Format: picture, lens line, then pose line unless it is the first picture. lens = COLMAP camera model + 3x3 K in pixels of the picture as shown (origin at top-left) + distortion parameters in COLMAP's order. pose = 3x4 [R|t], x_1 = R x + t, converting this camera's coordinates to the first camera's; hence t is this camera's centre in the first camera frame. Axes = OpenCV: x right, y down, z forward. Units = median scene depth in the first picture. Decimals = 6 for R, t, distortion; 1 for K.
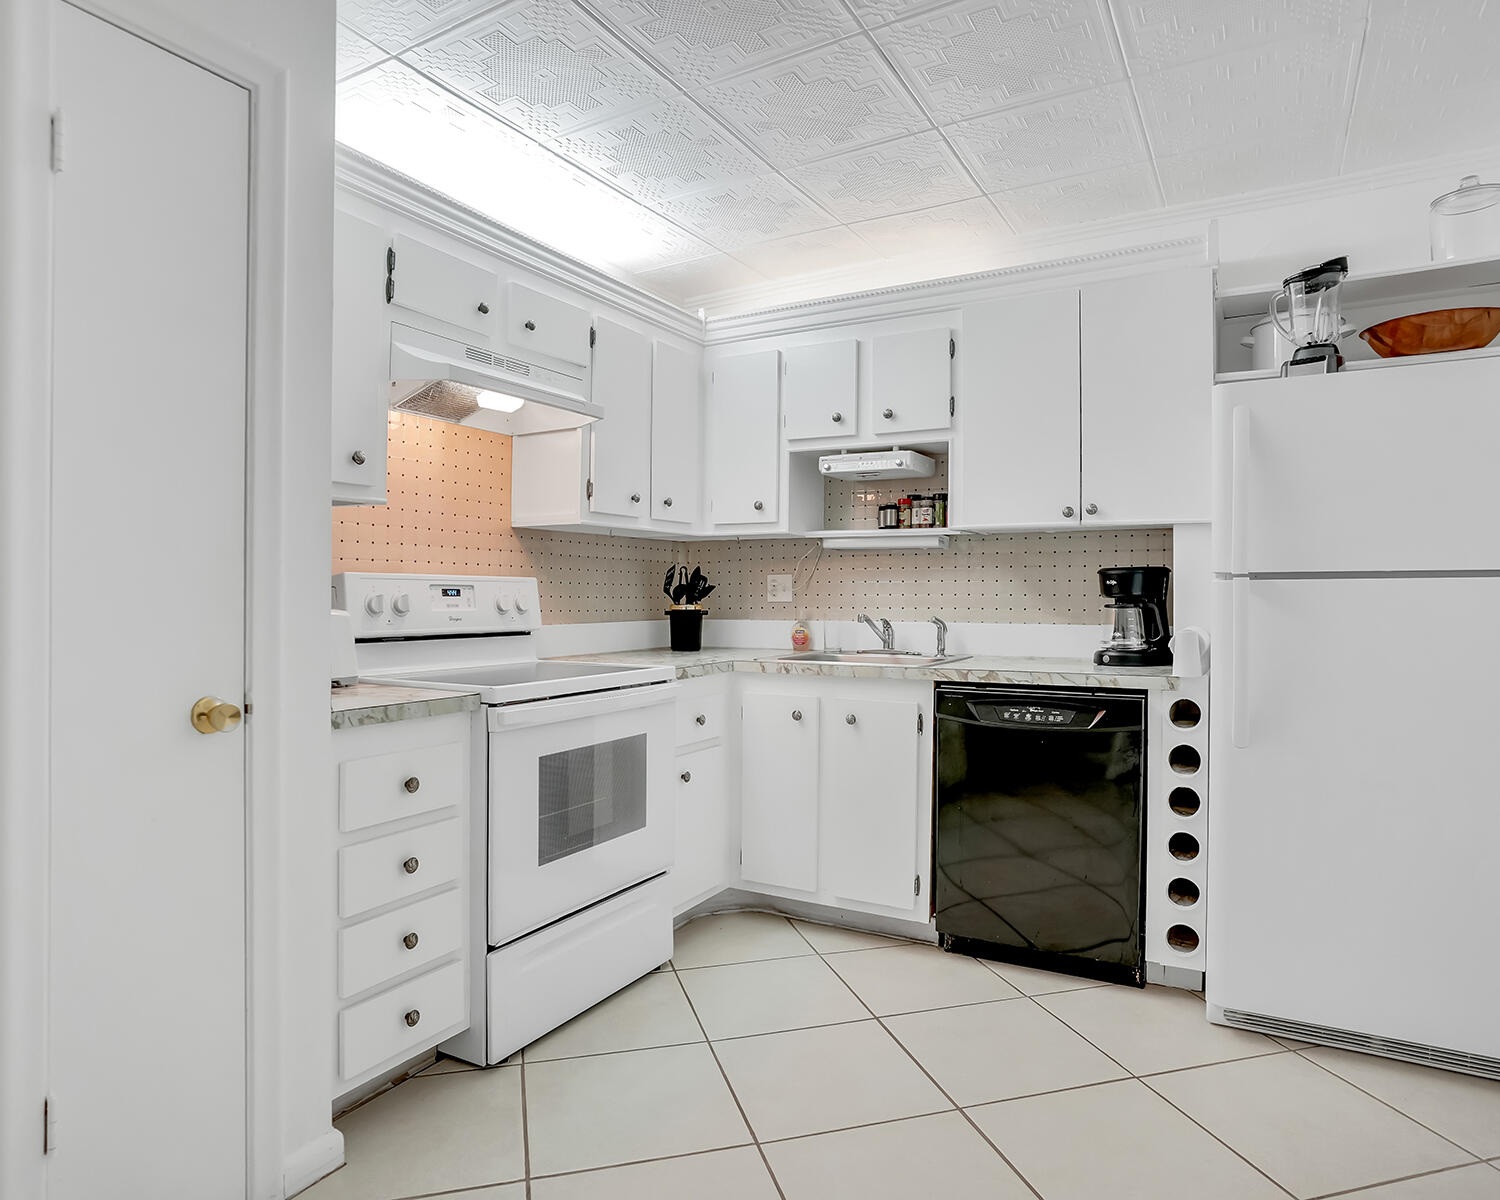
lens RADIAL K [[925.1, 0, 741.4], [0, 925.1, 602.3], [0, 0, 1]] dist [-0.037564, 0.017942]
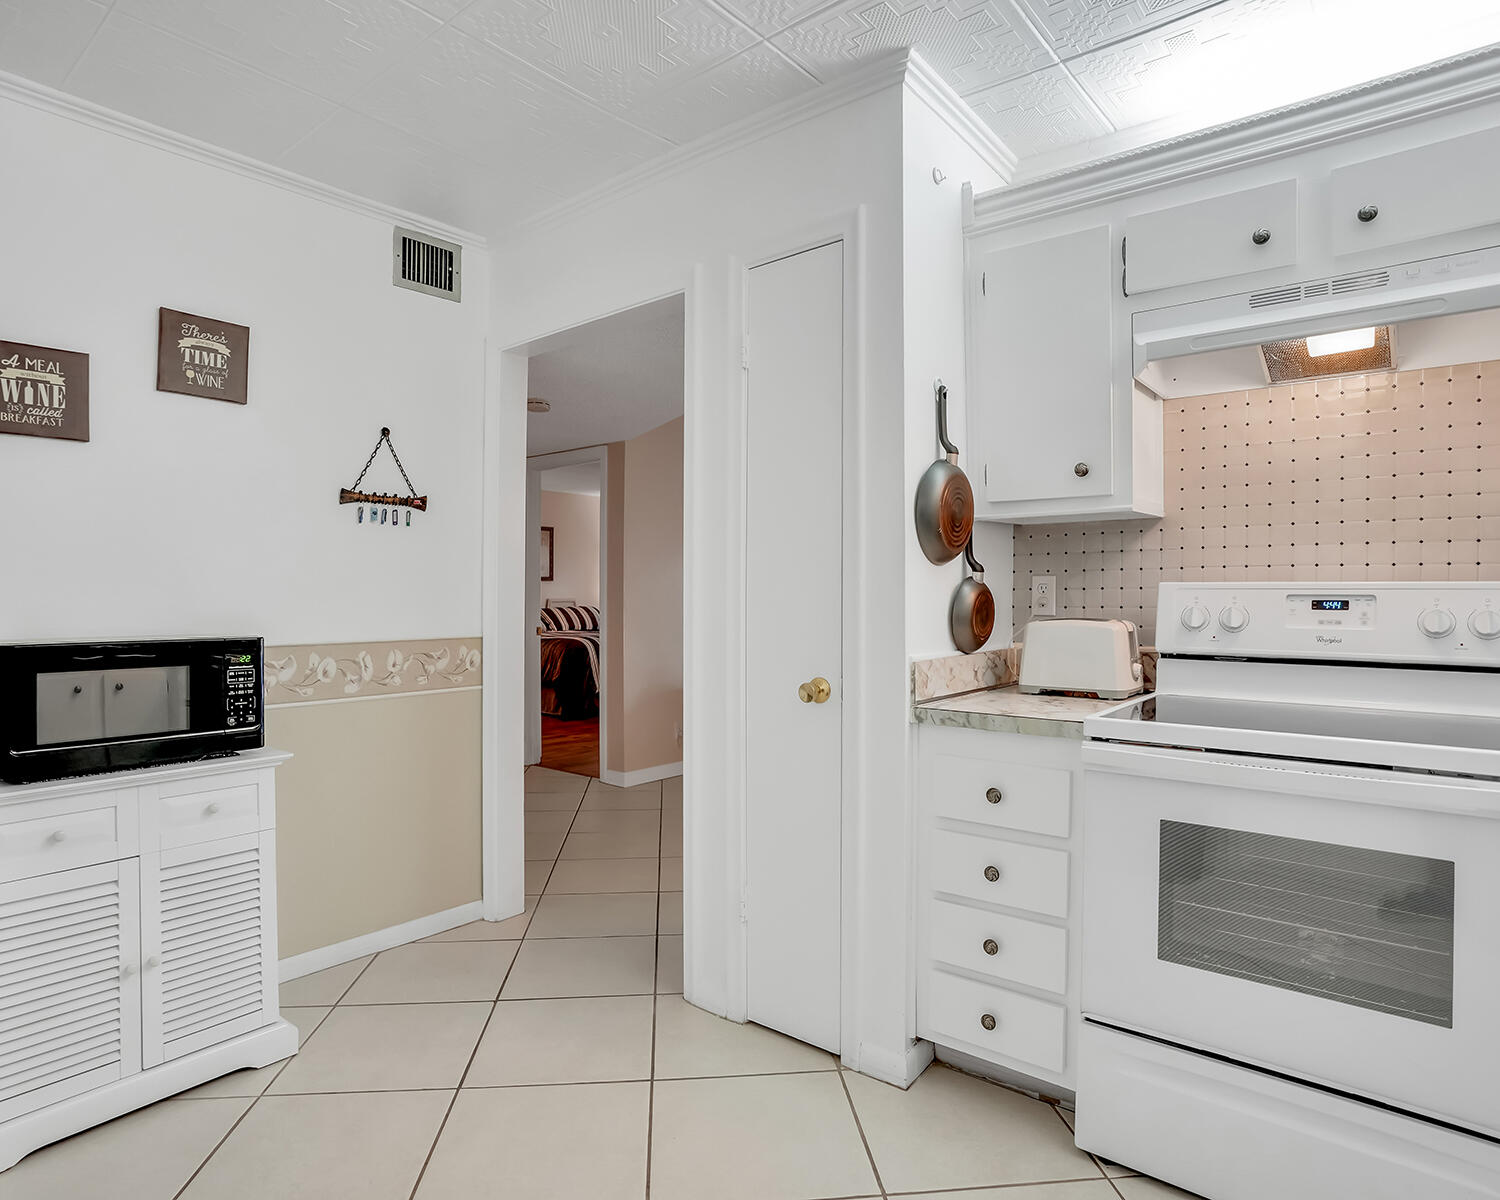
lens RADIAL K [[847.6, 0, 738.9], [0, 847.6, 598.3], [0, 0, 1]] dist [-0.024566, 0.006851]
pose [[-0.142498, 0.005859, -0.989778, 0.419952], [-0.006478, 0.999956, 0.006852, -0.017084], [0.989774, 0.007389, -0.142454, 0.588723]]
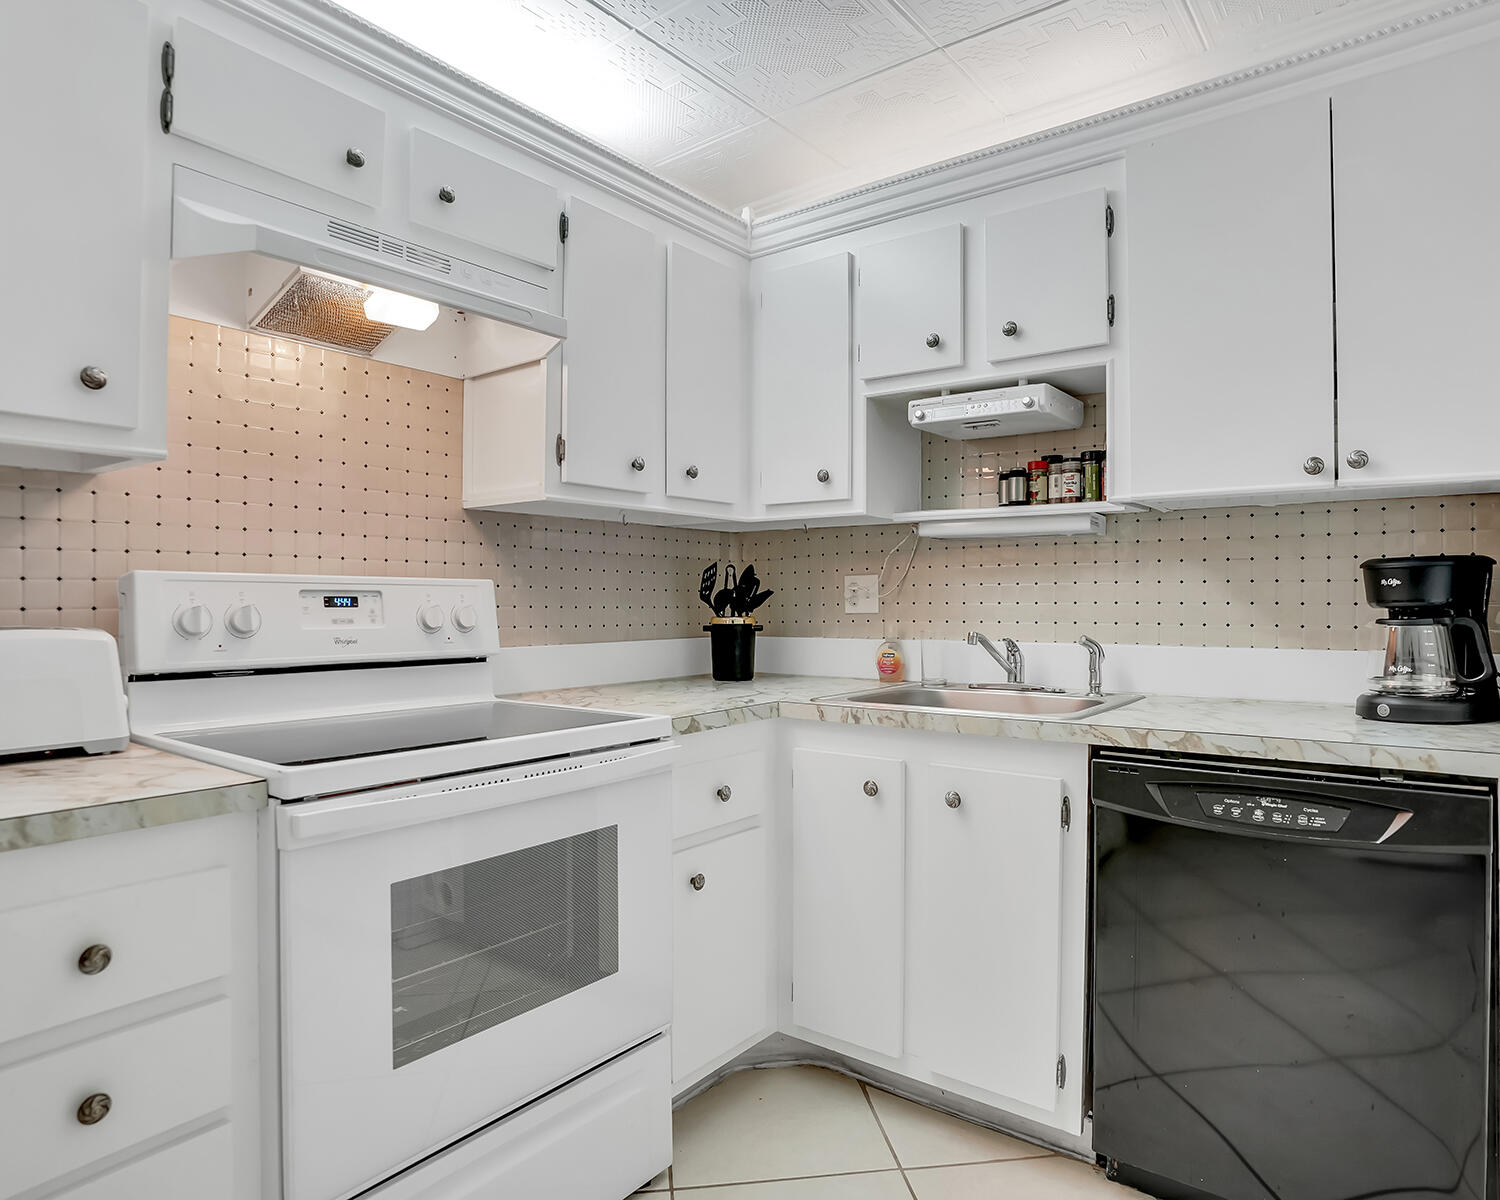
lens RADIAL K [[925.1, 0, 755.7], [0, 925.1, 591.4], [0, 0, 1]] dist [-0.037564, 0.017942]
pose [[0.992054, -0.004432, -0.125733, 0.065831], [0.002086, 0.999821, -0.018783, -0.005016], [0.125794, 0.018371, 0.991886, 0.358351]]
